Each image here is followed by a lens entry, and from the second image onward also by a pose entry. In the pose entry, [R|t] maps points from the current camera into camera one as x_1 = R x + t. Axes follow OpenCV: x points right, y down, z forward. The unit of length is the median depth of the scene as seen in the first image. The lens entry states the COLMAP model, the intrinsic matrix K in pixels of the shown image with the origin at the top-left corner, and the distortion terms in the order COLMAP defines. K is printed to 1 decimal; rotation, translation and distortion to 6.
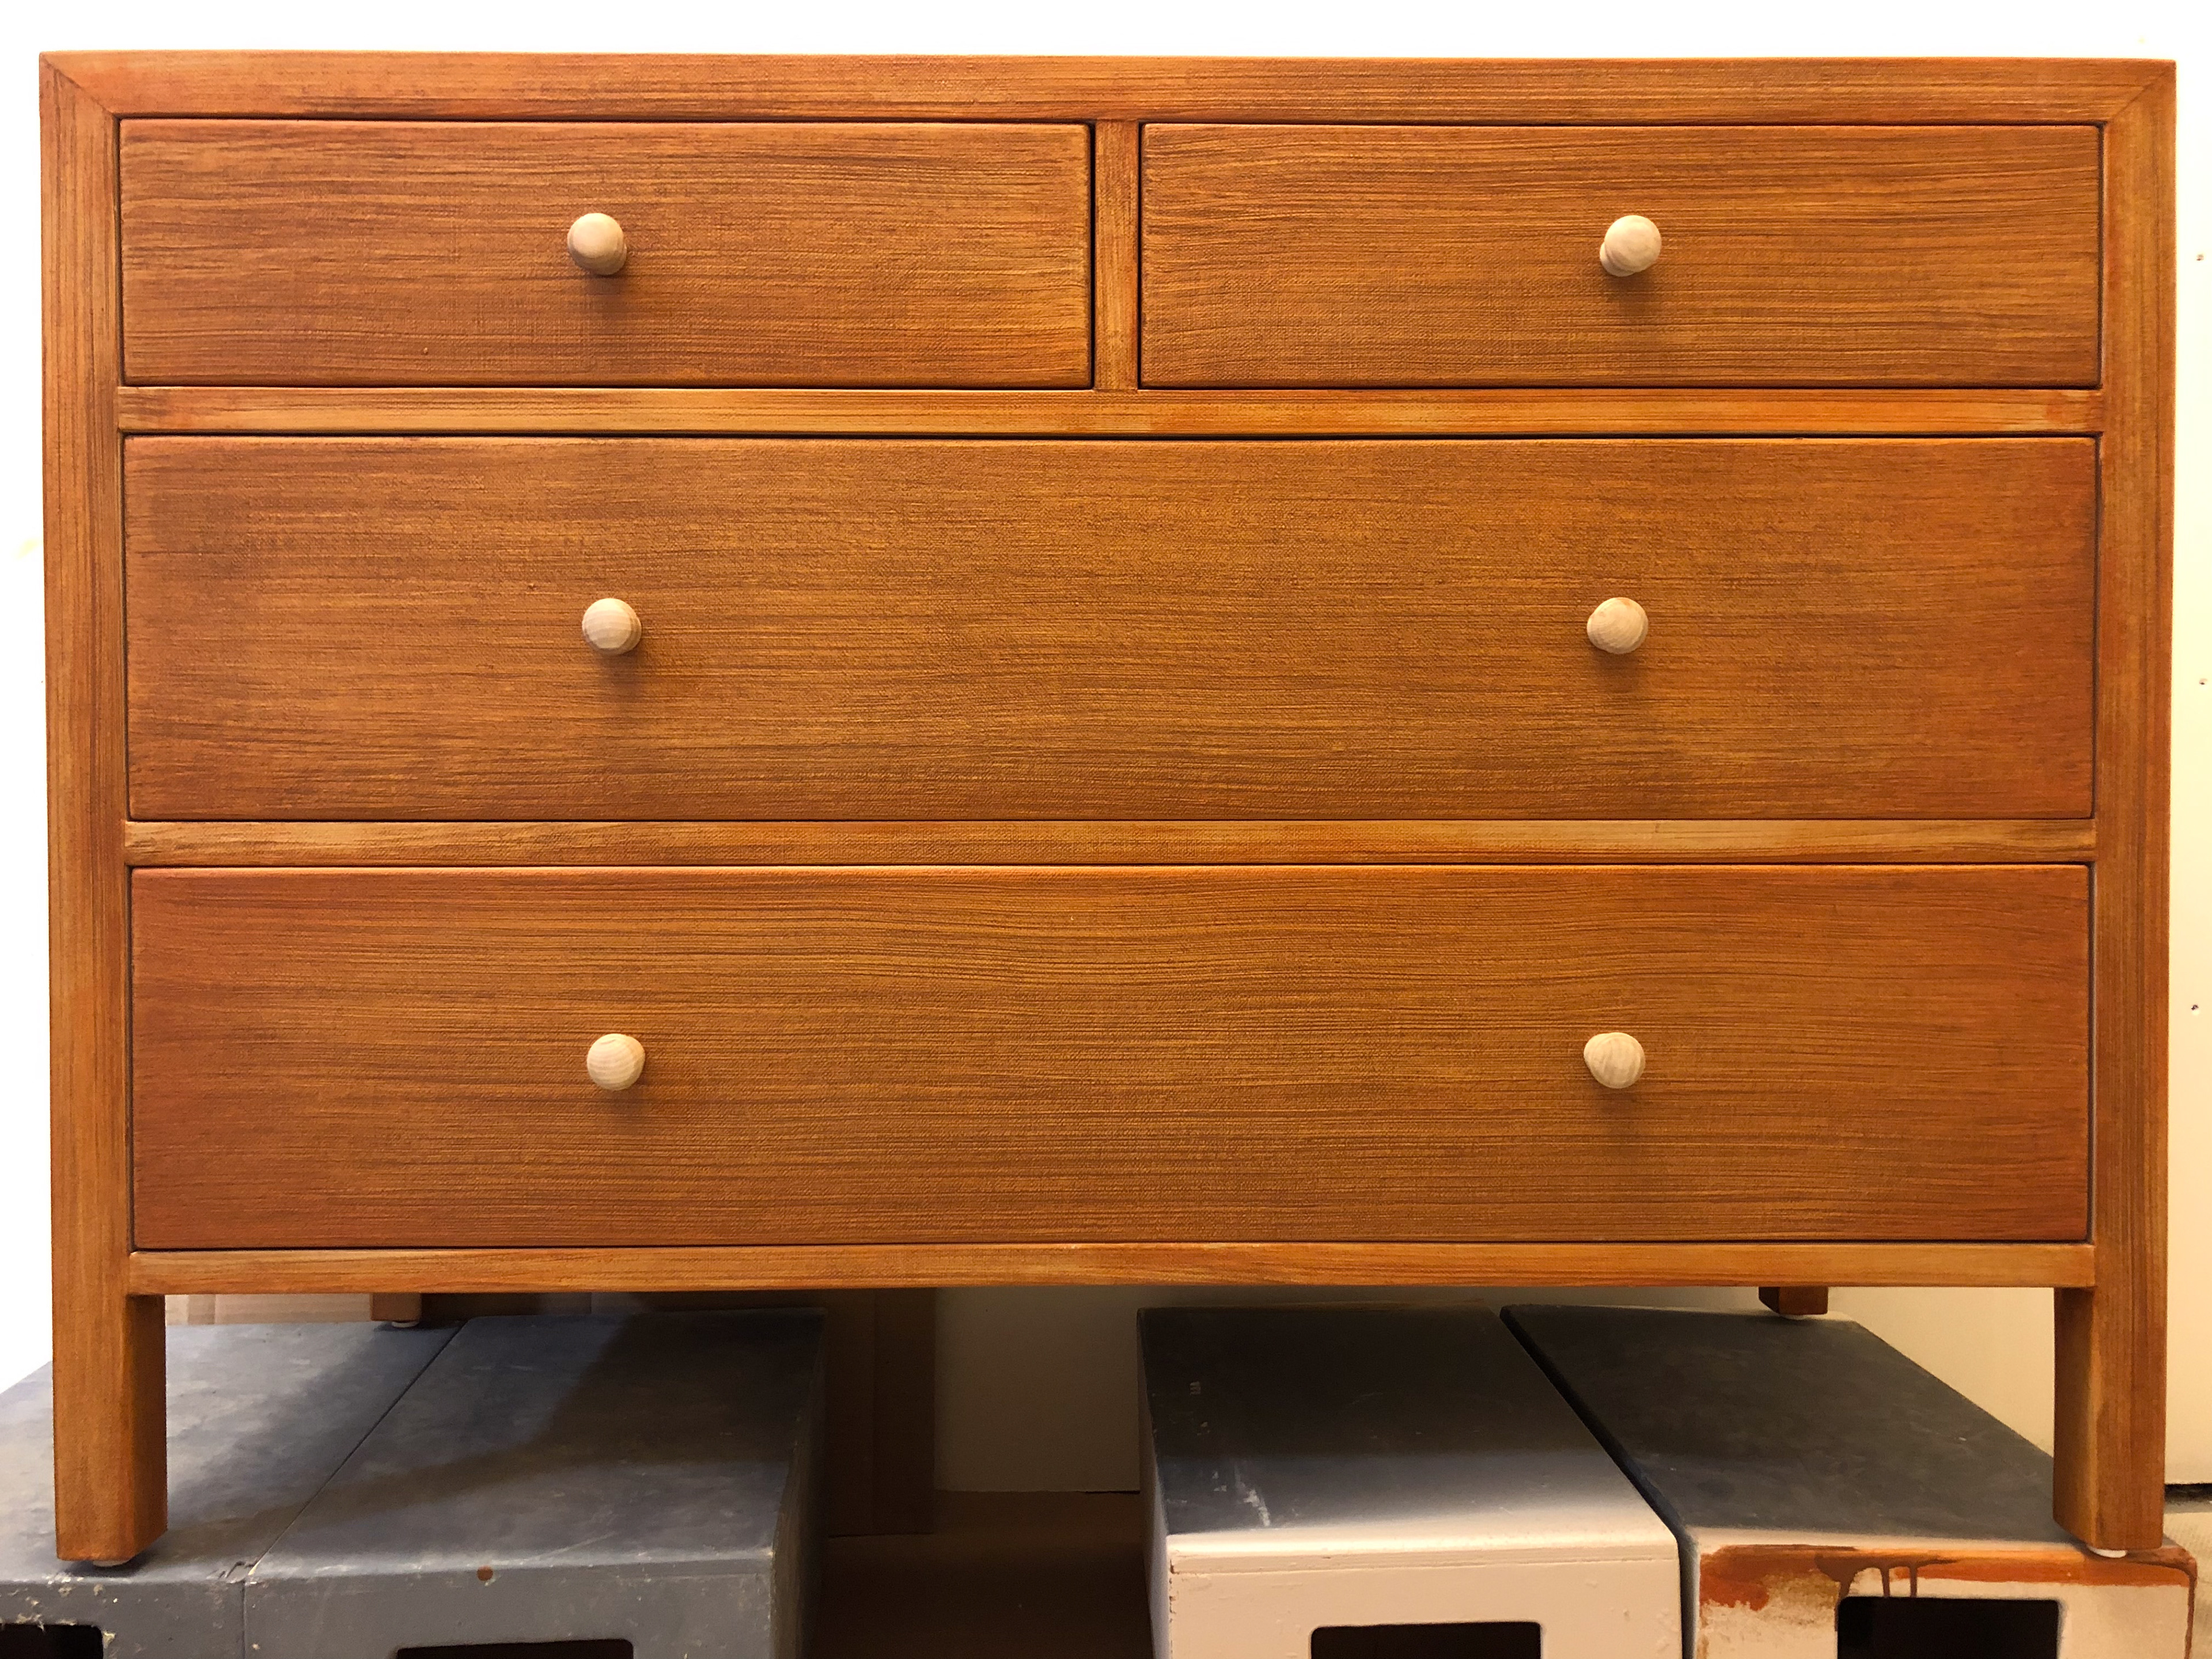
lens RADIAL K [[1822.9, 0, 1106.0], [0, 1822.9, 826.4], [0, 0, 1]] dist [0.017699, -0.012479]
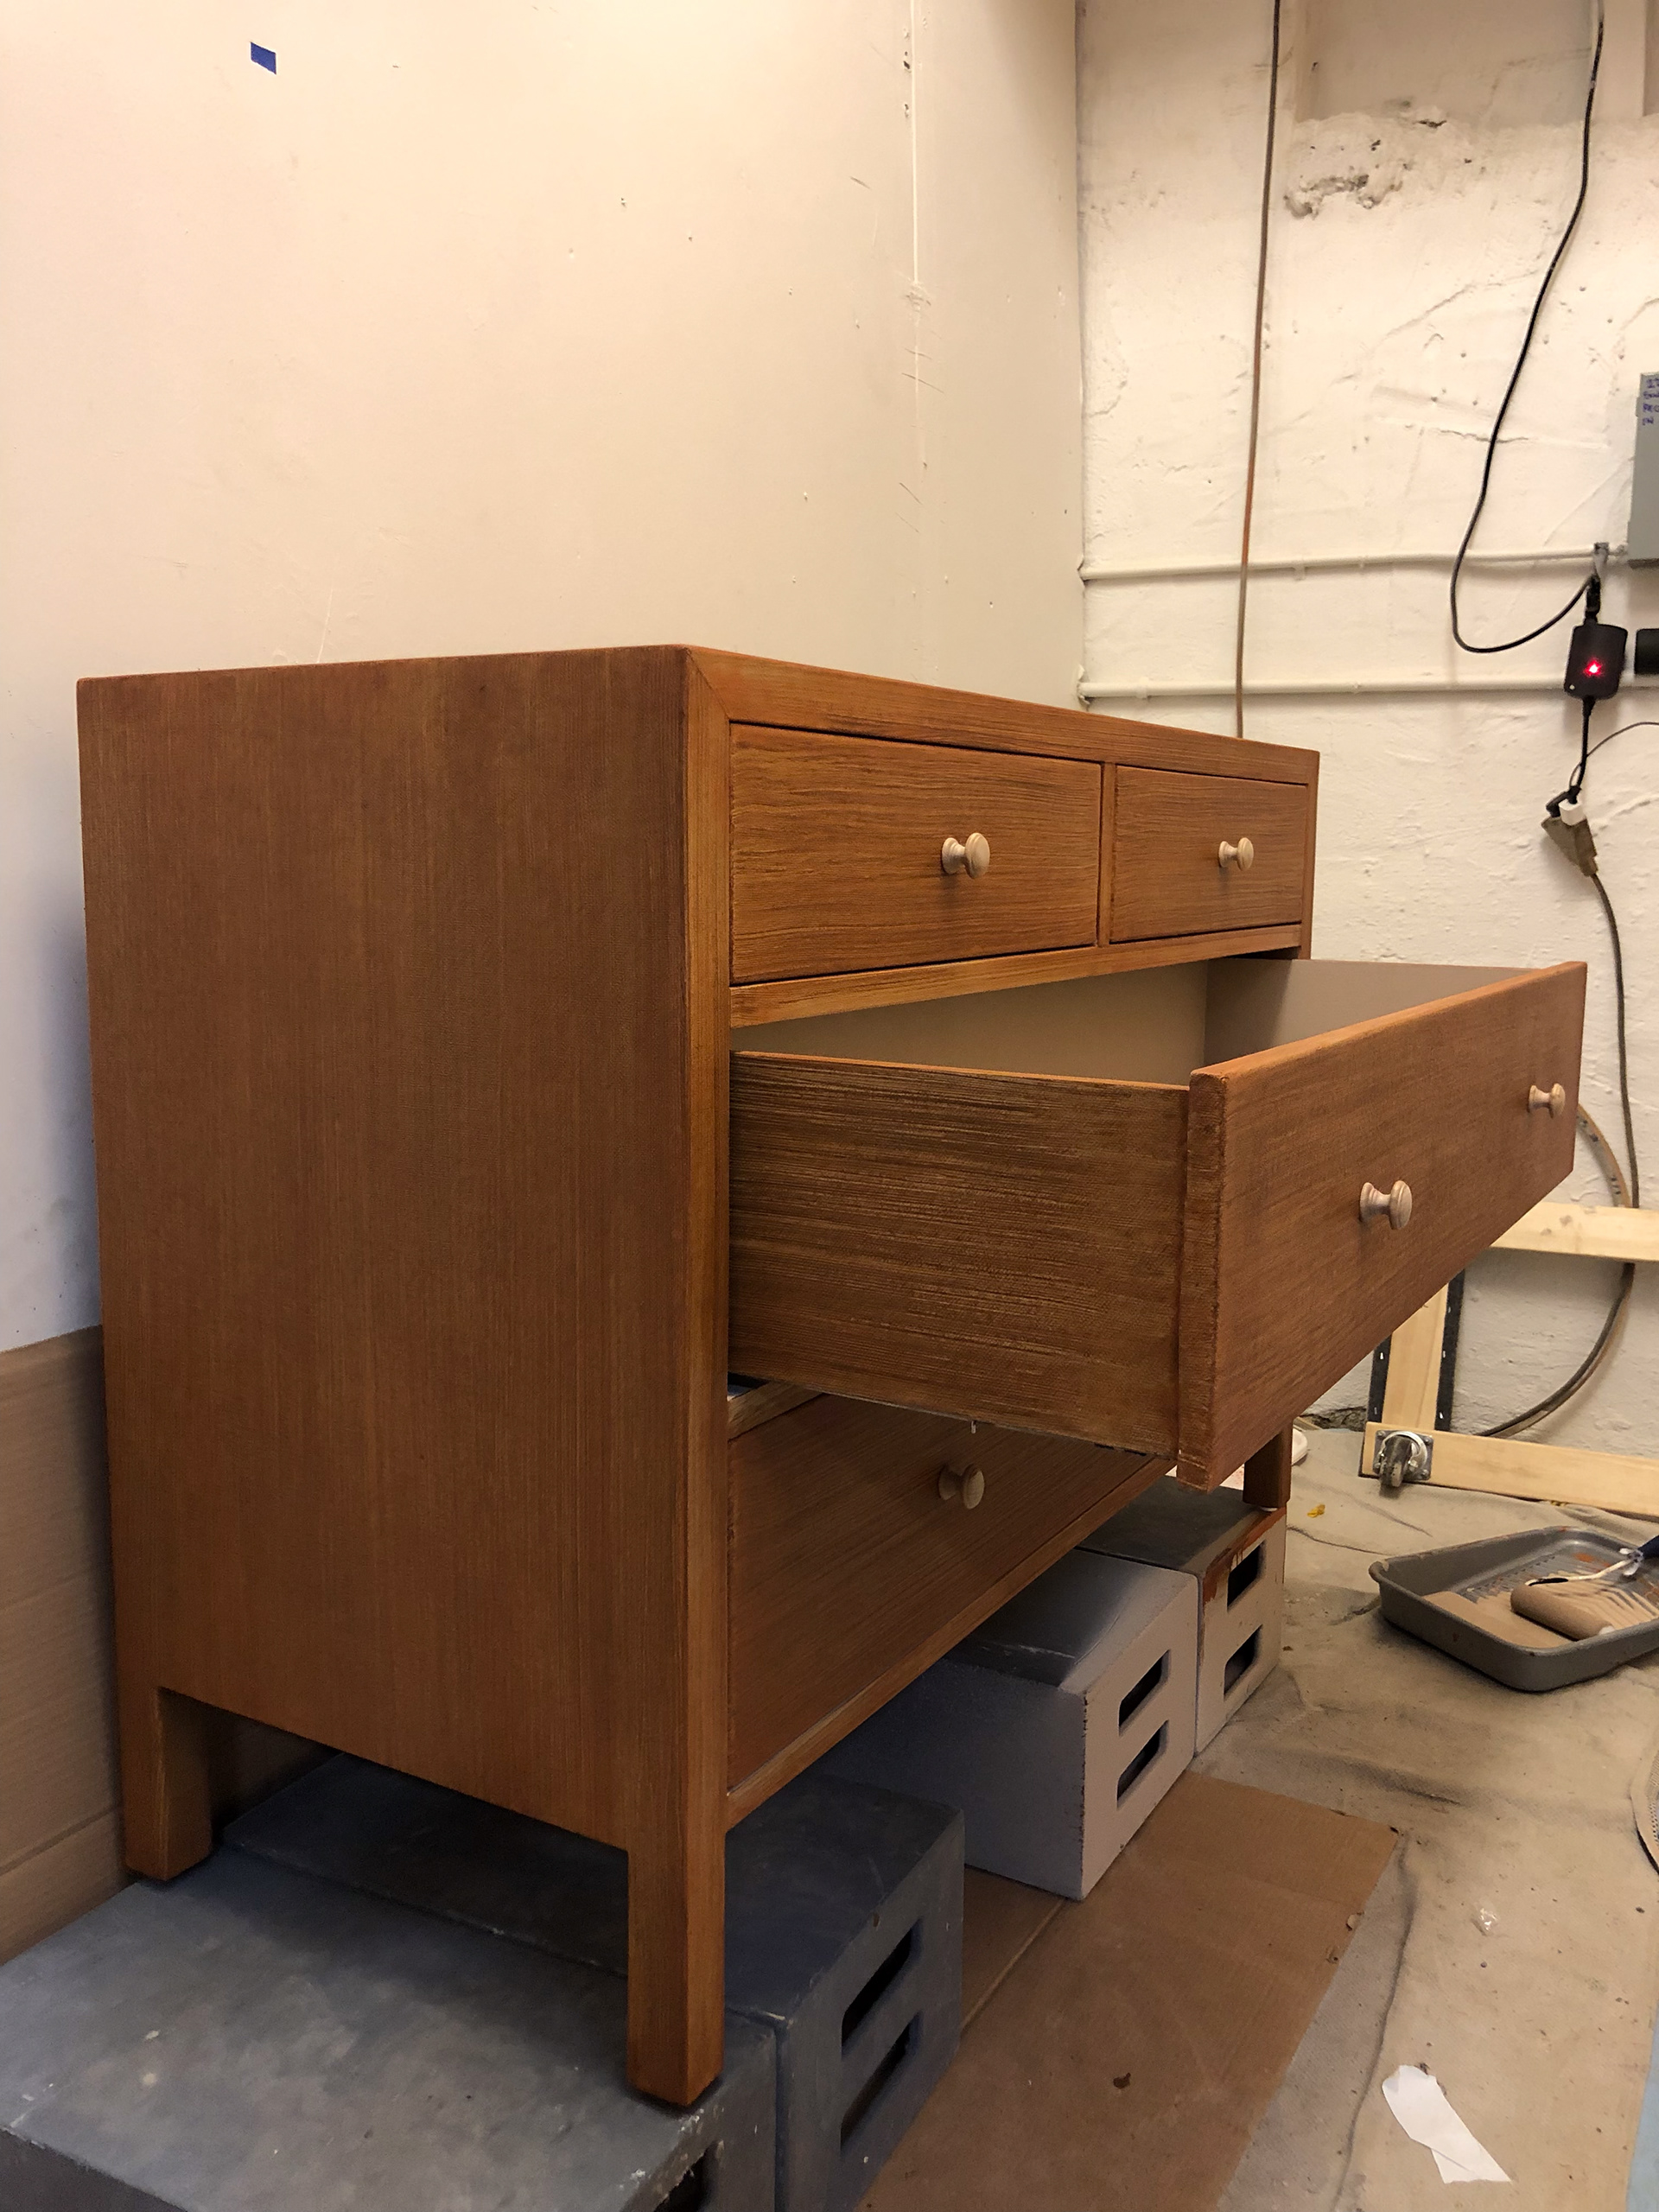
lens RADIAL K [[1822.9, 0, 818.3], [0, 1822.9, 1117.9], [0, 0, 1]] dist [0.017699, -0.012479]
pose [[0.535787, -0.116341, 0.836299, -1.371854], [0.023121, 0.992112, 0.123204, -0.292422], [-0.844036, -0.046675, 0.534251, 0.412190]]
